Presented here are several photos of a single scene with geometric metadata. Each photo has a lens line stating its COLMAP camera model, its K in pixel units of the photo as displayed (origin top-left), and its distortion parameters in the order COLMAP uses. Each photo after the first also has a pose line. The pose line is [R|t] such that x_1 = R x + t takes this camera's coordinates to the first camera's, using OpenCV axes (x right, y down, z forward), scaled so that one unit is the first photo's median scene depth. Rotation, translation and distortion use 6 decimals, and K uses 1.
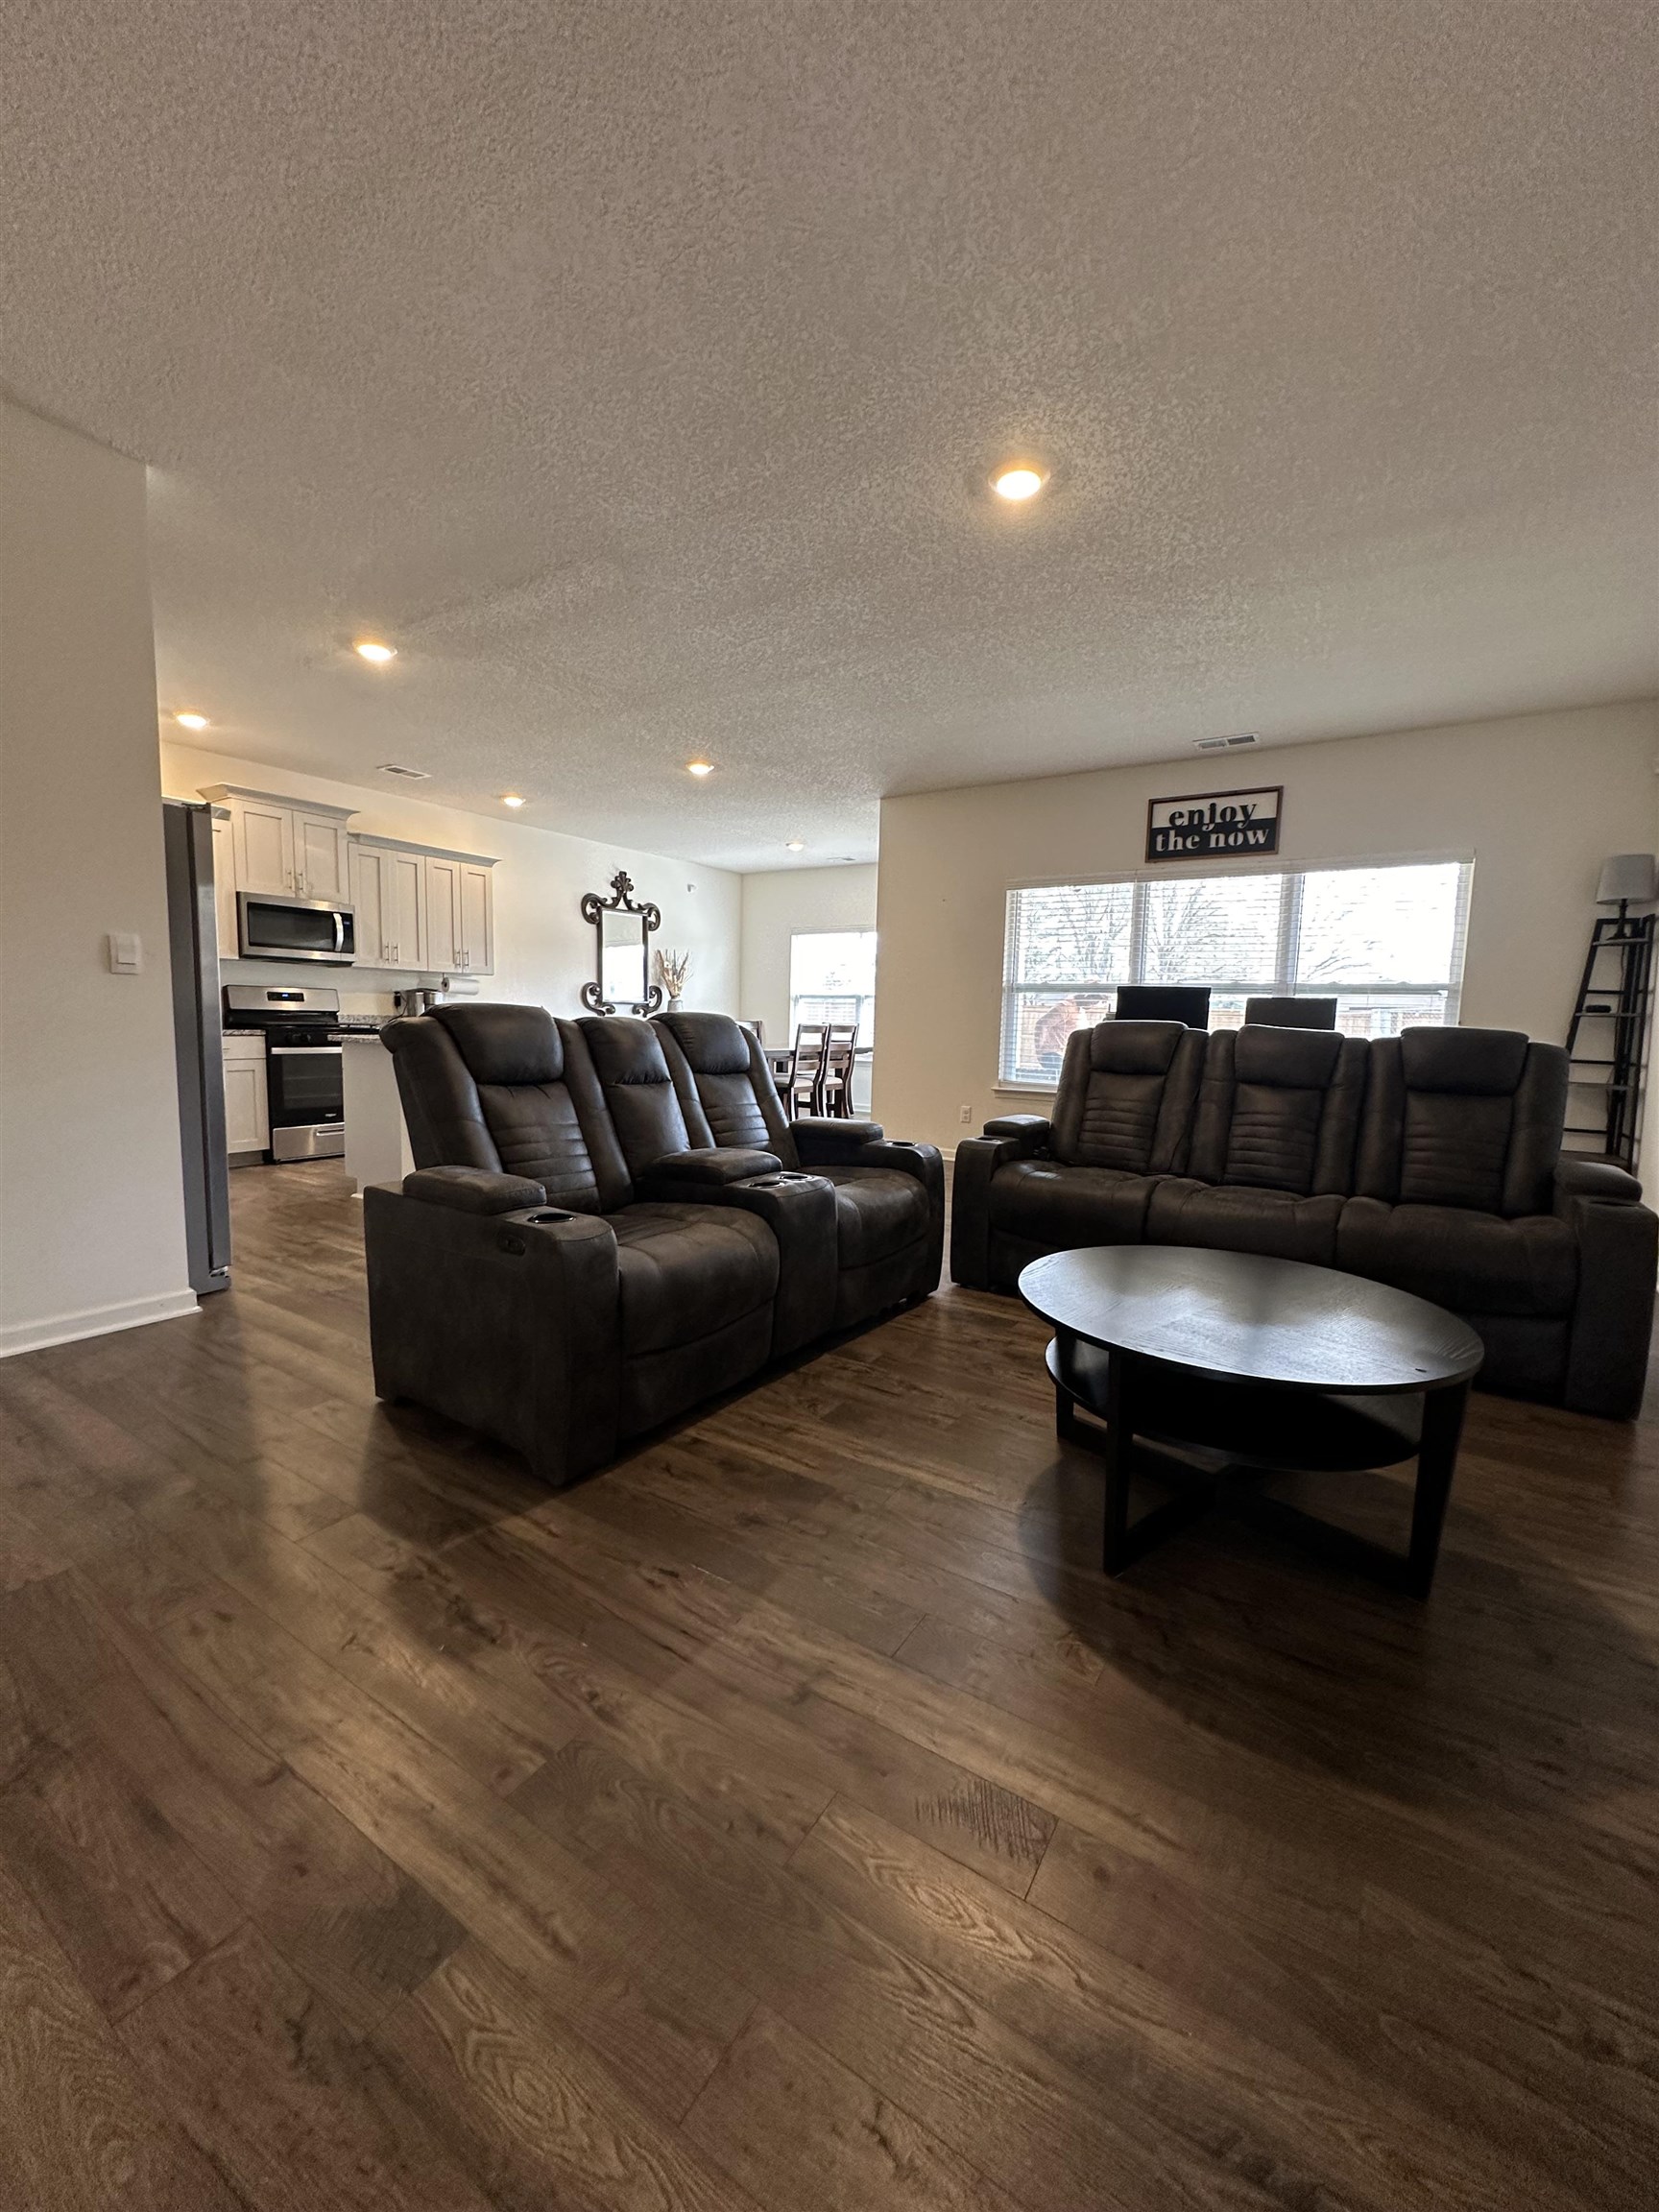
lens RADIAL K [[896.5, 0, 829.5], [0, 896.5, 1106.0], [0, 0, 1]] dist [0.003074, 0.000338]
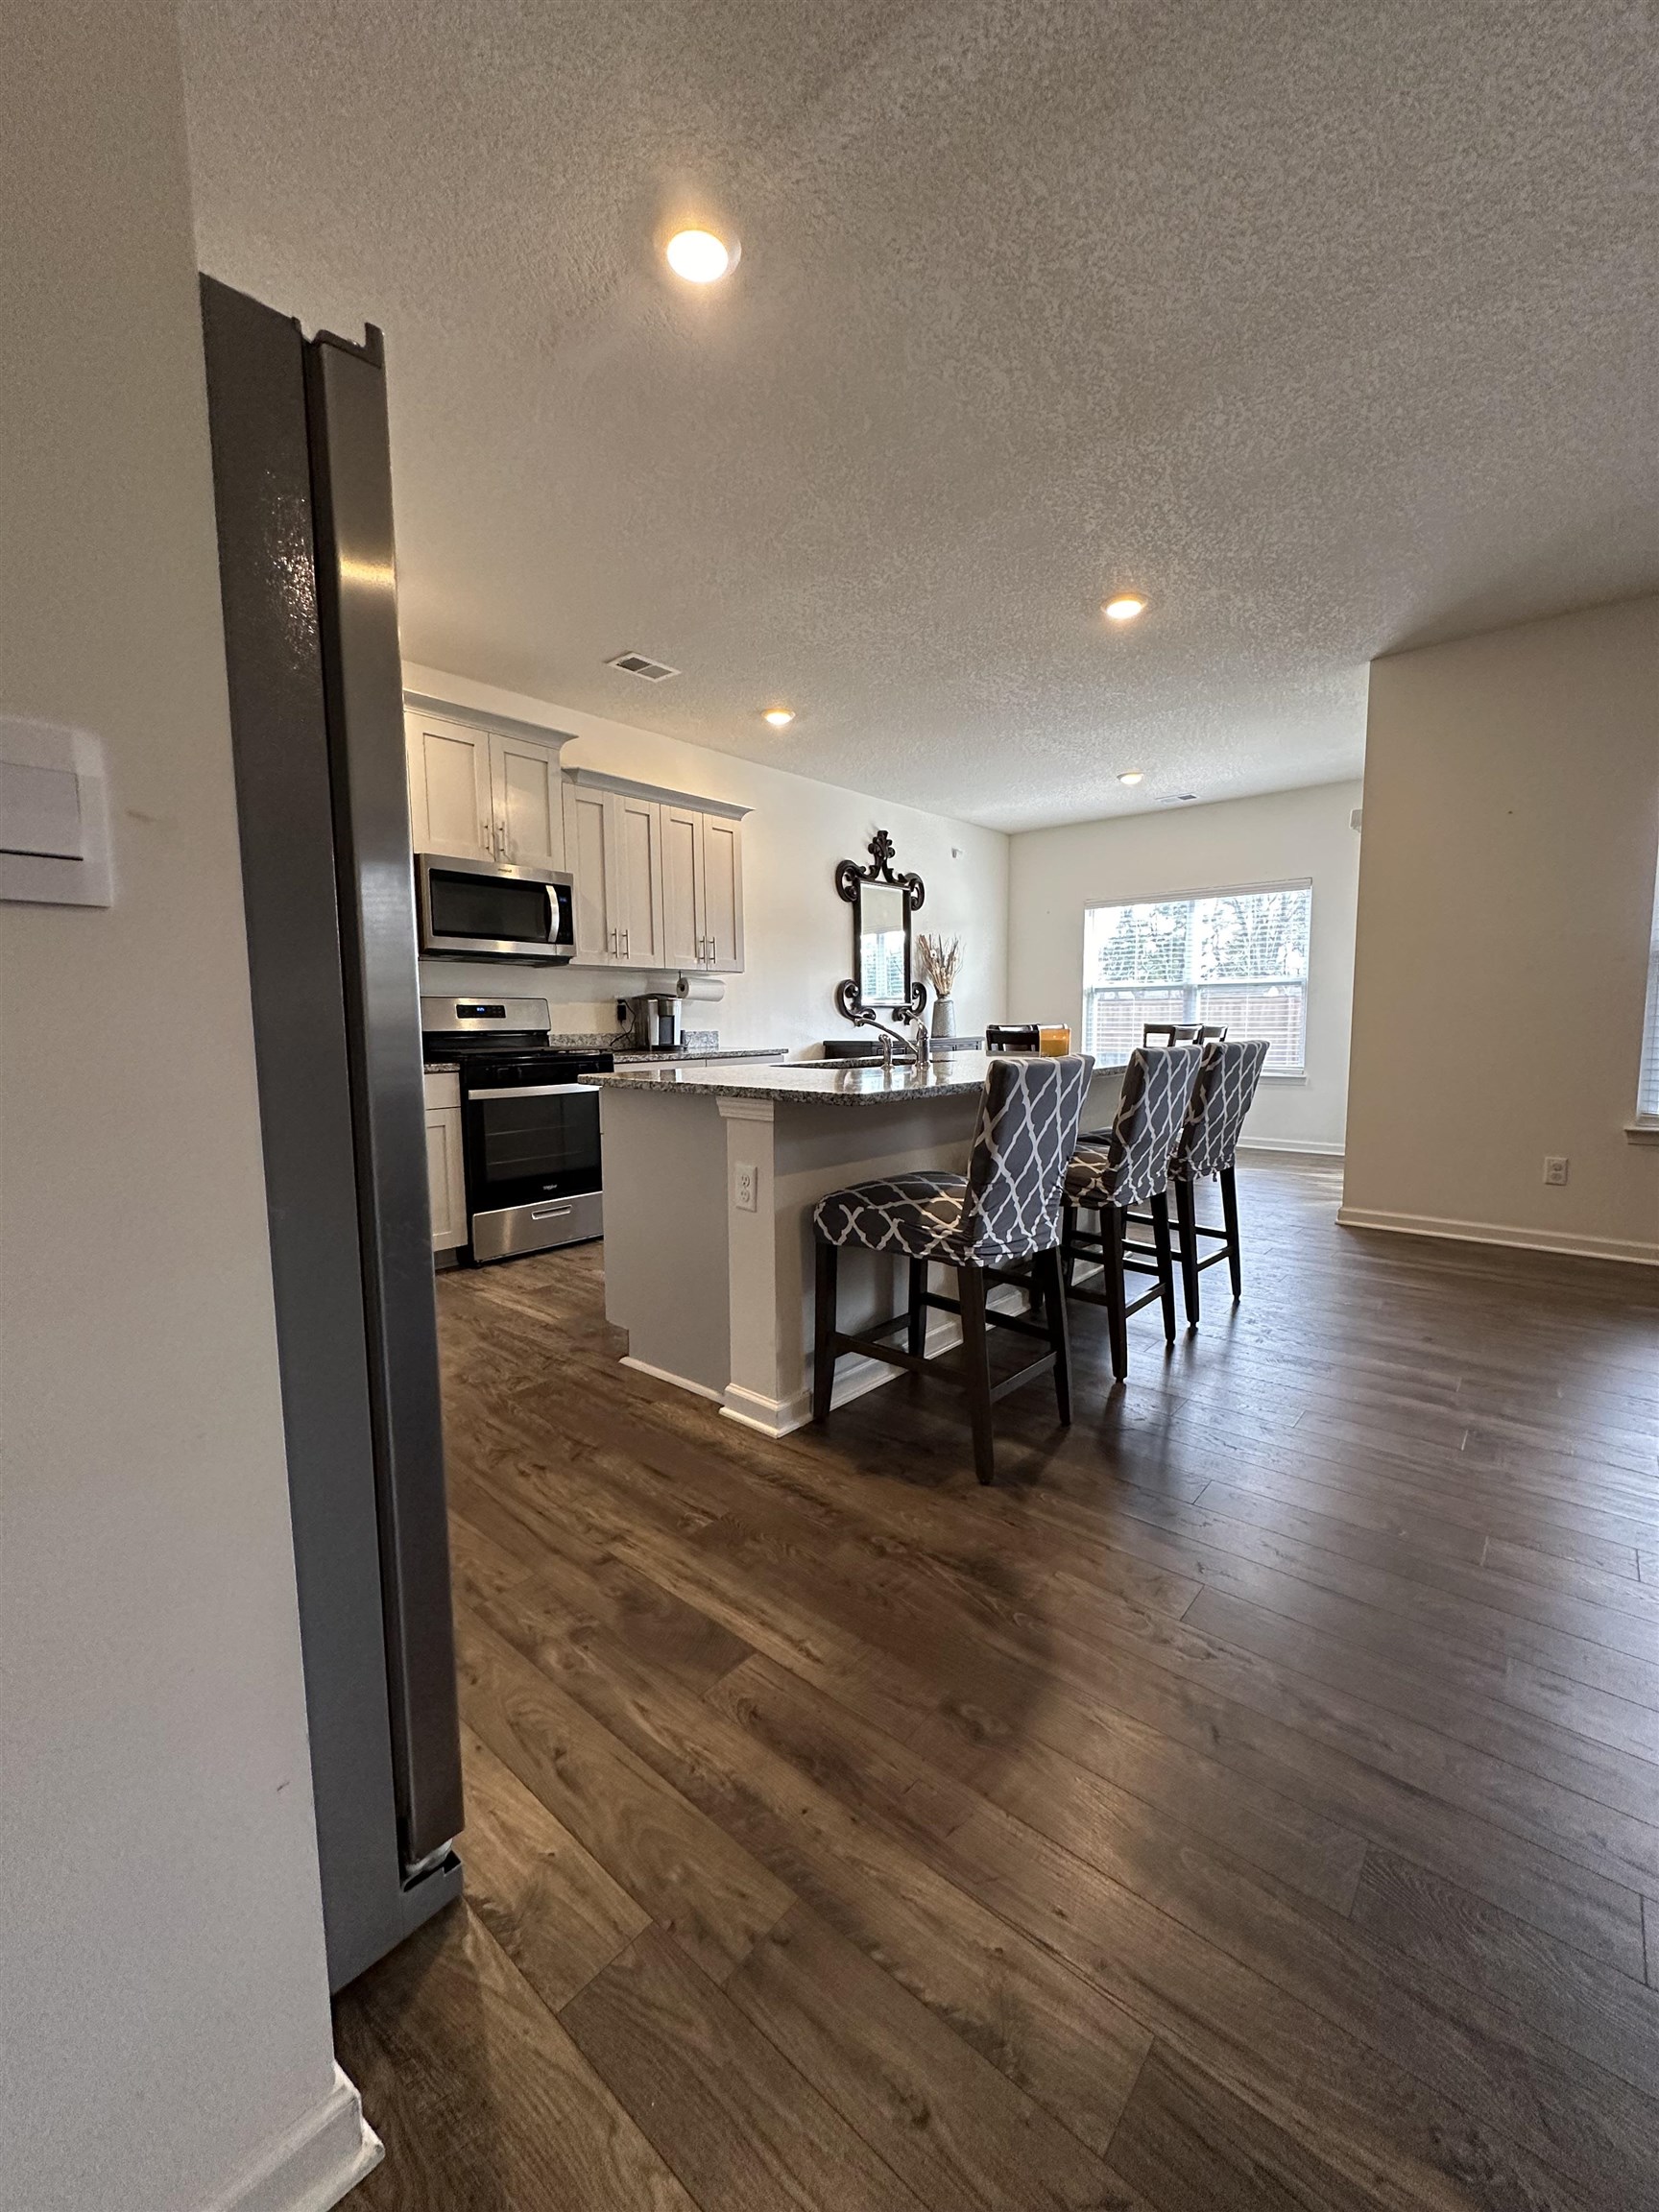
lens RADIAL K [[896.5, 0, 829.5], [0, 896.5, 1106.0], [0, 0, 1]] dist [0.003074, 0.000338]
pose [[0.990406, -0.017764, -0.137041, -0.217765], [0.017395, 0.999841, -0.003893, -0.036711], [0.137088, 0.001472, 0.990558, 0.312471]]
